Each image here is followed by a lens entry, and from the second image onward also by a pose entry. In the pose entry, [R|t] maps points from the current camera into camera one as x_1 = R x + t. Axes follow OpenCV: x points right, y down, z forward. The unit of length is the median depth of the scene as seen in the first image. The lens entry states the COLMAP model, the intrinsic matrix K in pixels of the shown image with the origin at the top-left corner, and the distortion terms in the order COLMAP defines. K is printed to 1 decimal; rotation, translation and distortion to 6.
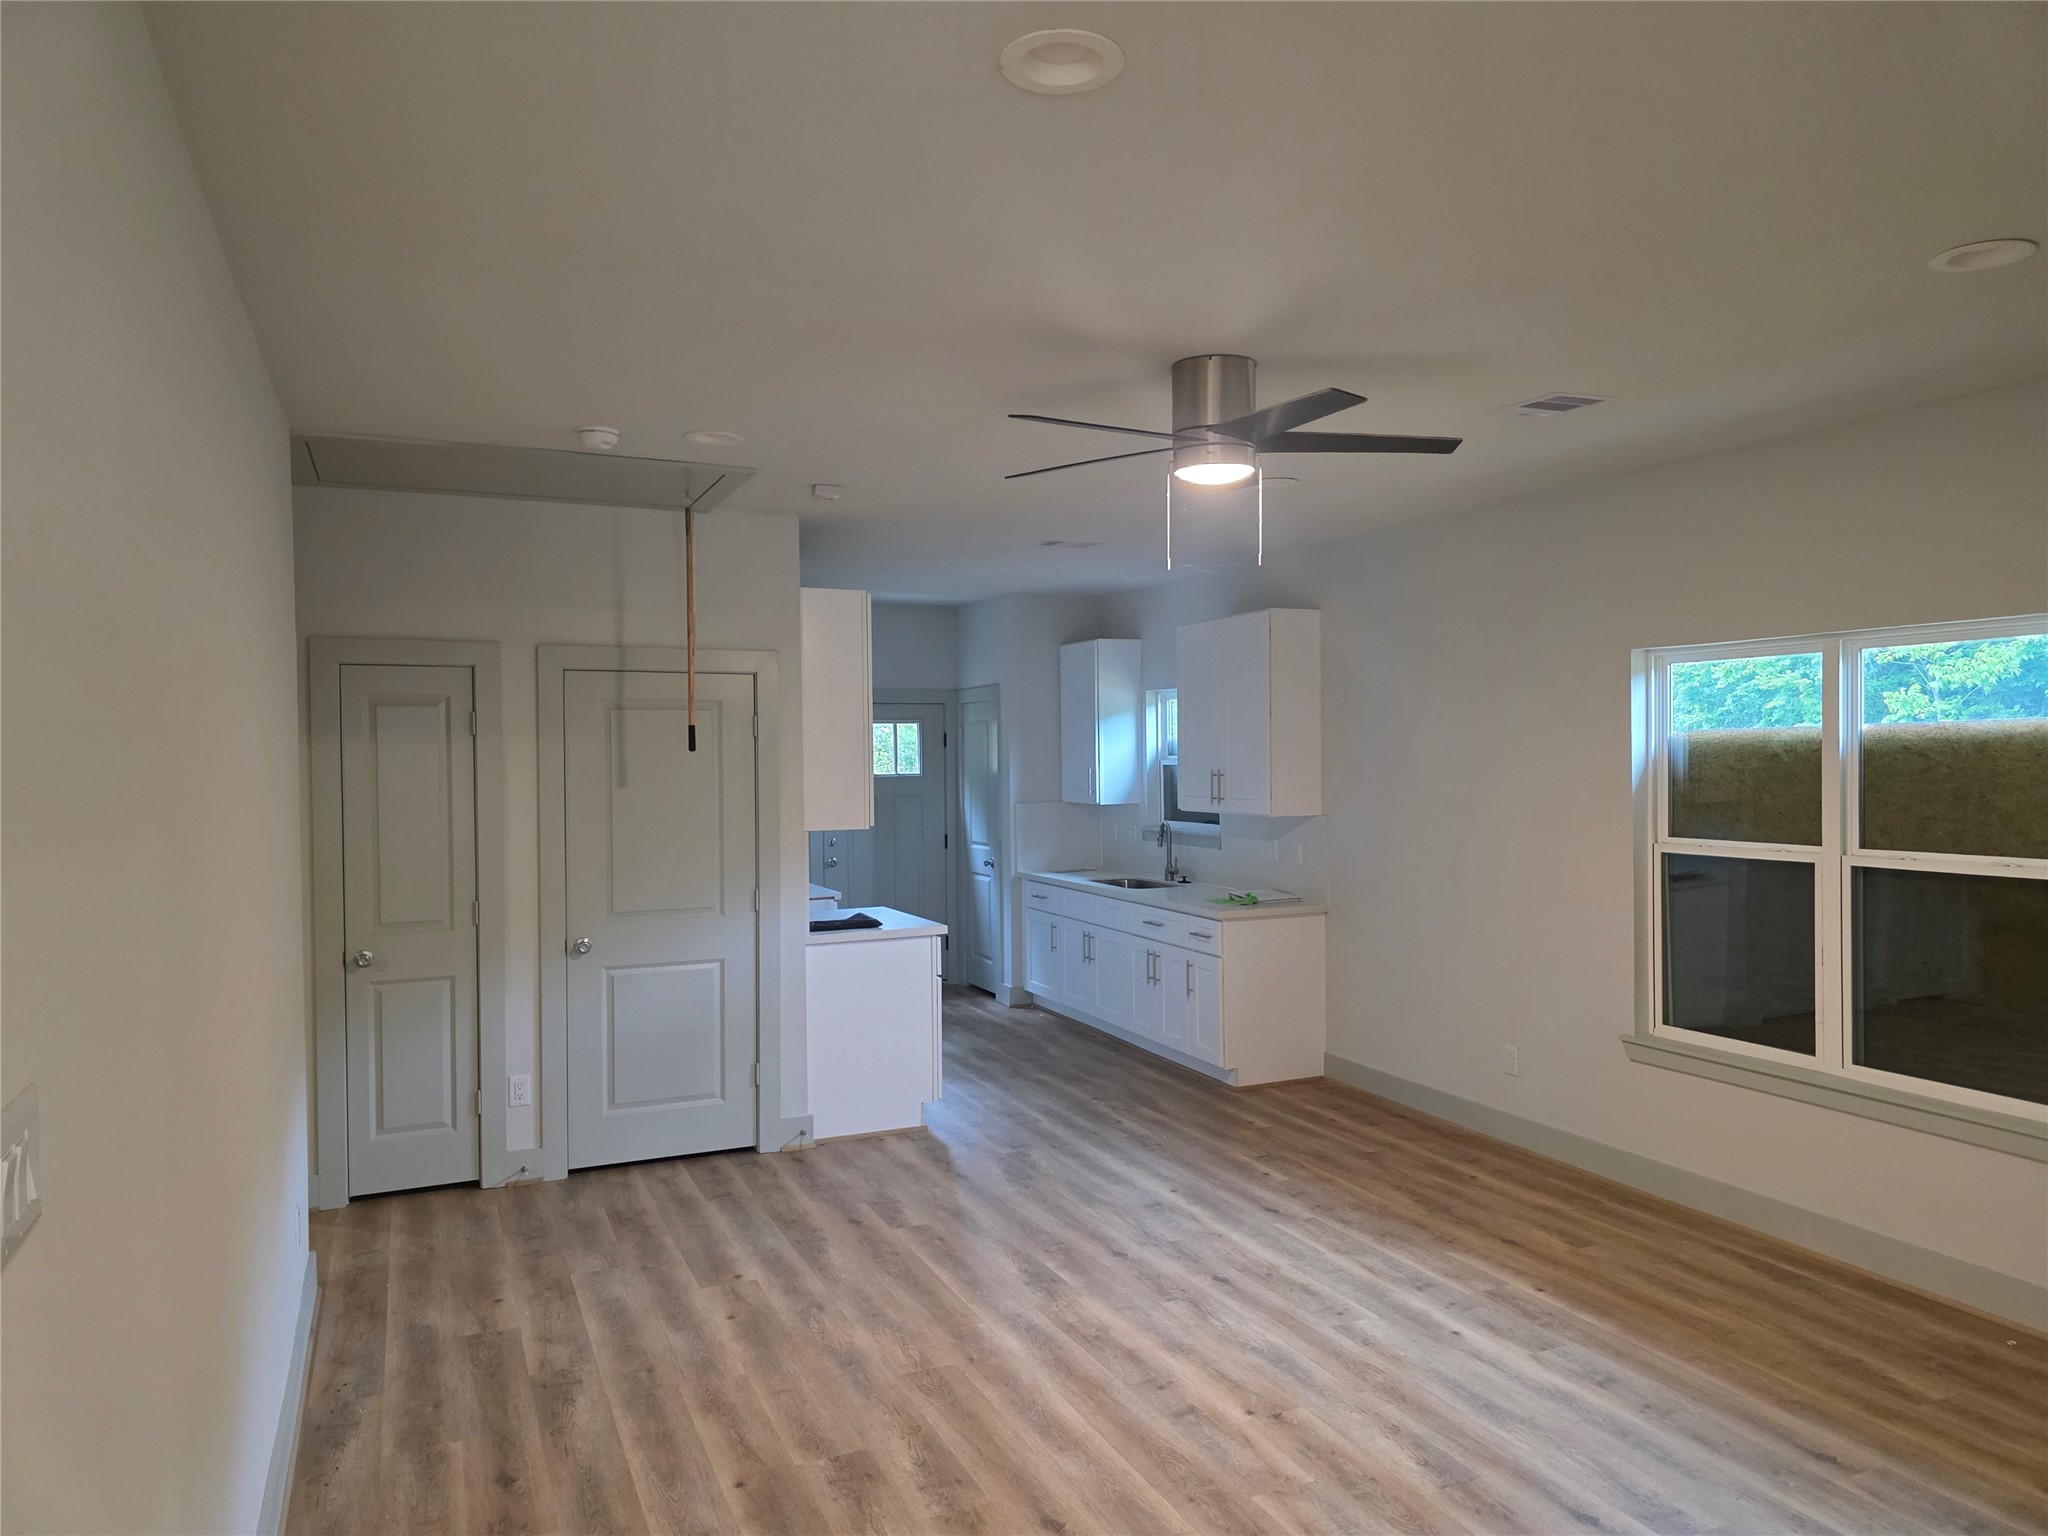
lens RADIAL K [[1379.7, 0, 1022.0], [0, 1379.7, 764.2], [0, 0, 1]] dist [0.008602, 0.001253]
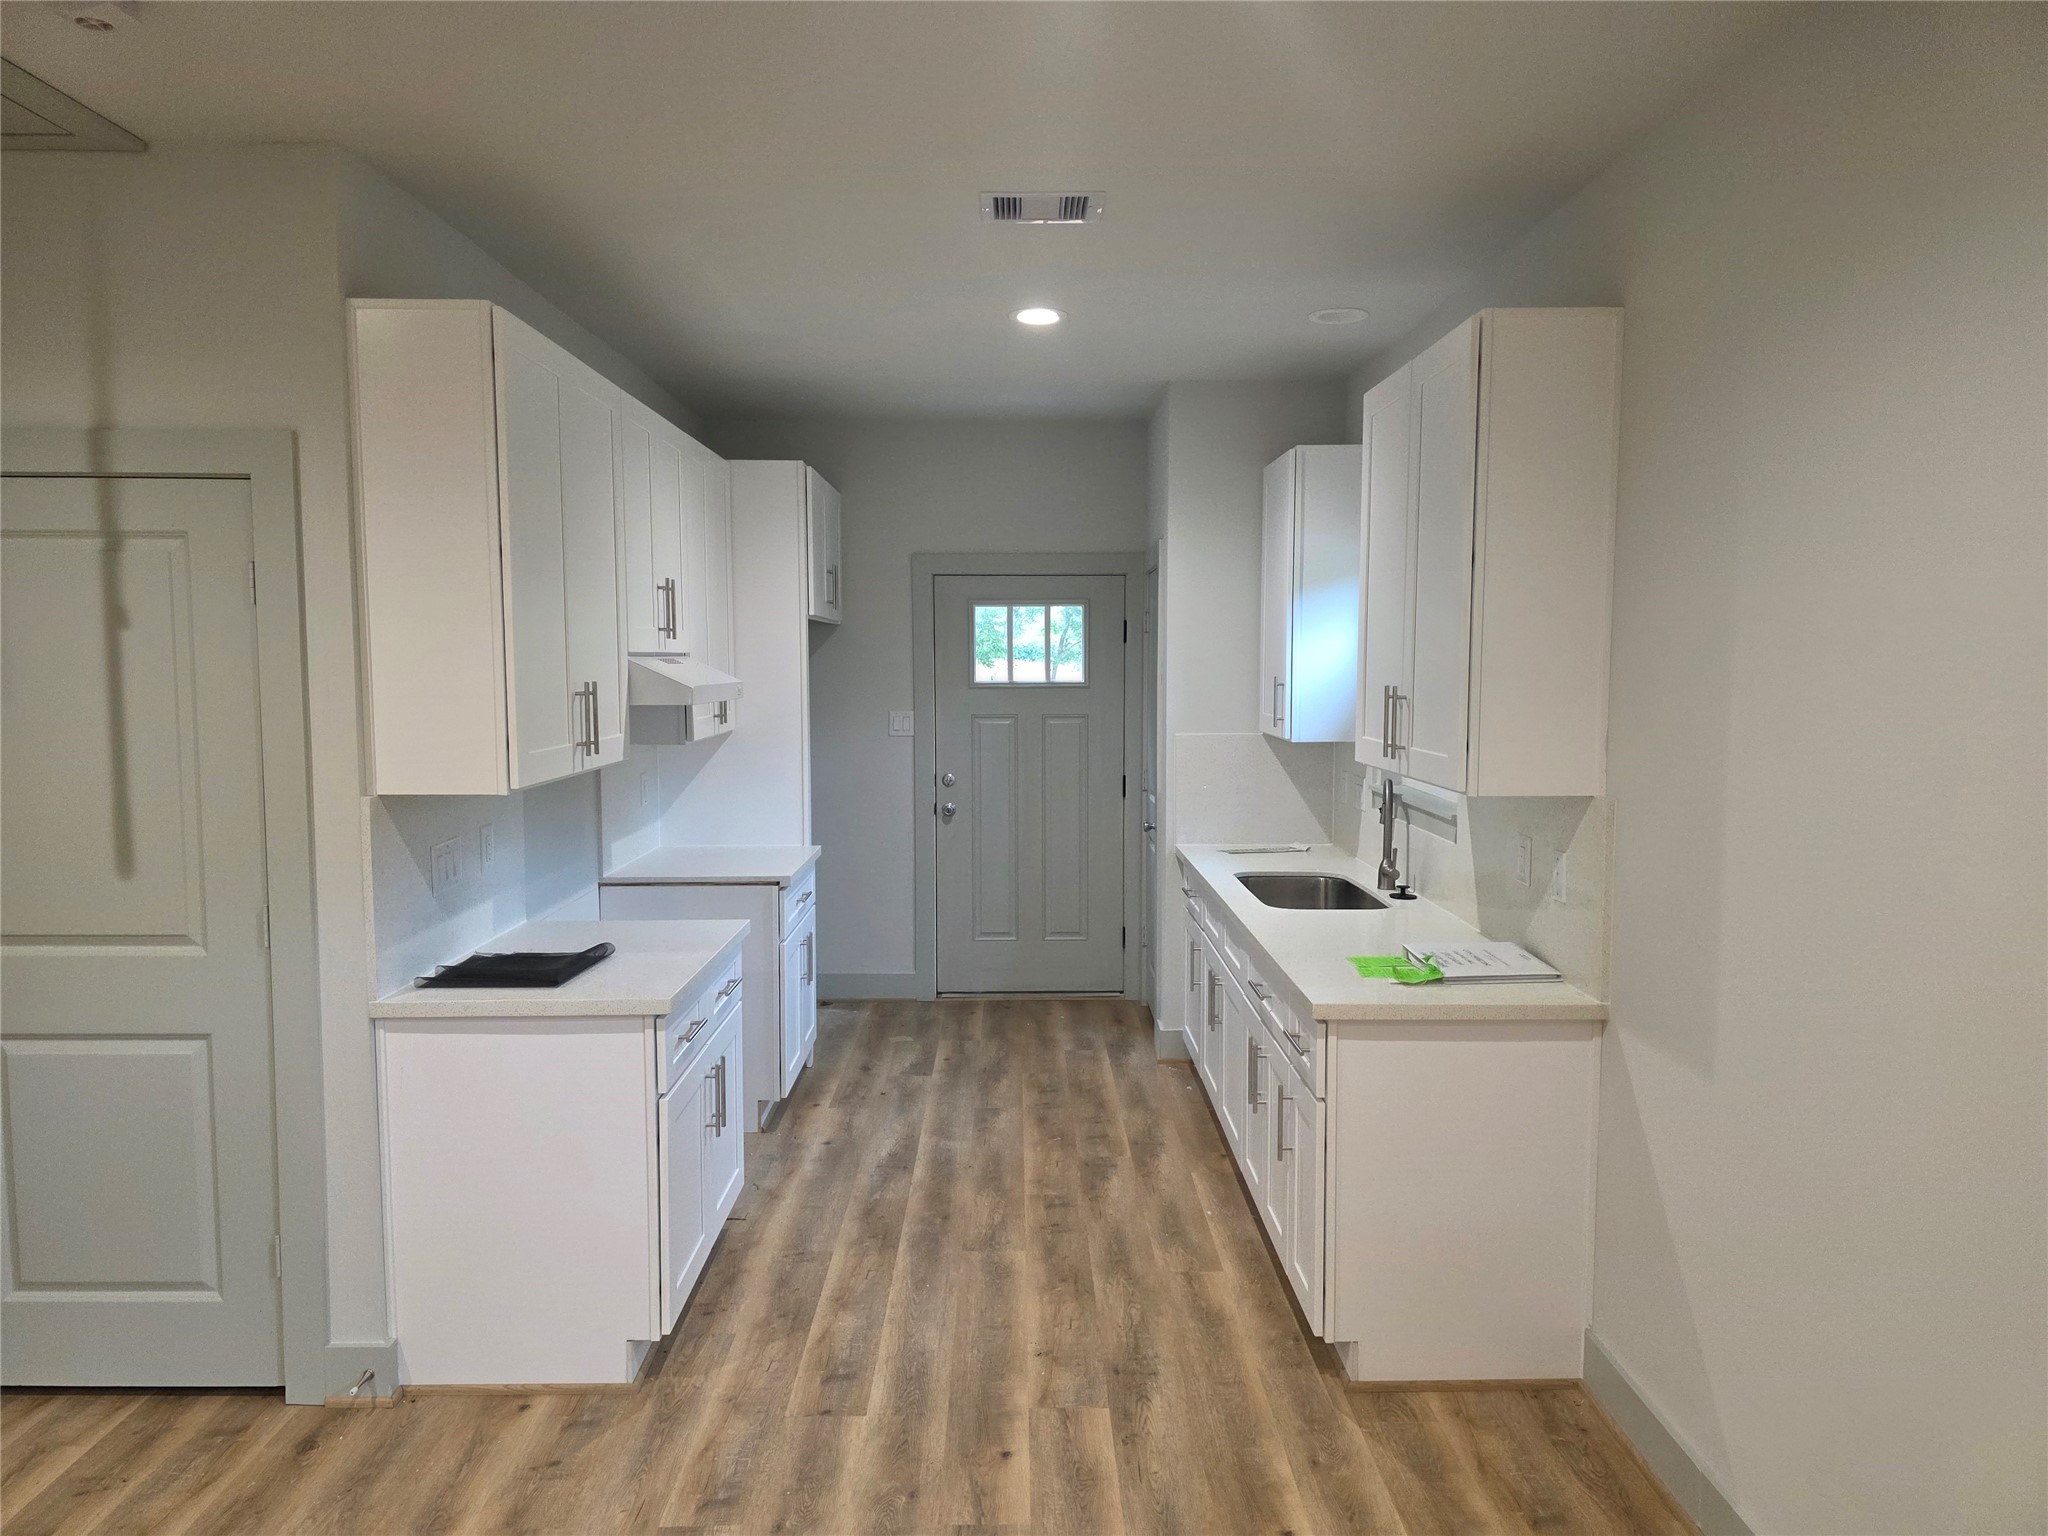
lens RADIAL K [[1379.7, 0, 1031.7], [0, 1379.7, 774.3], [0, 0, 1]] dist [0.008602, 0.001253]
pose [[0.925355, 0.045972, -0.376303, 0.234902], [-0.018100, 0.996846, 0.077273, -0.000598], [0.378668, -0.064694, 0.923269, 0.583950]]
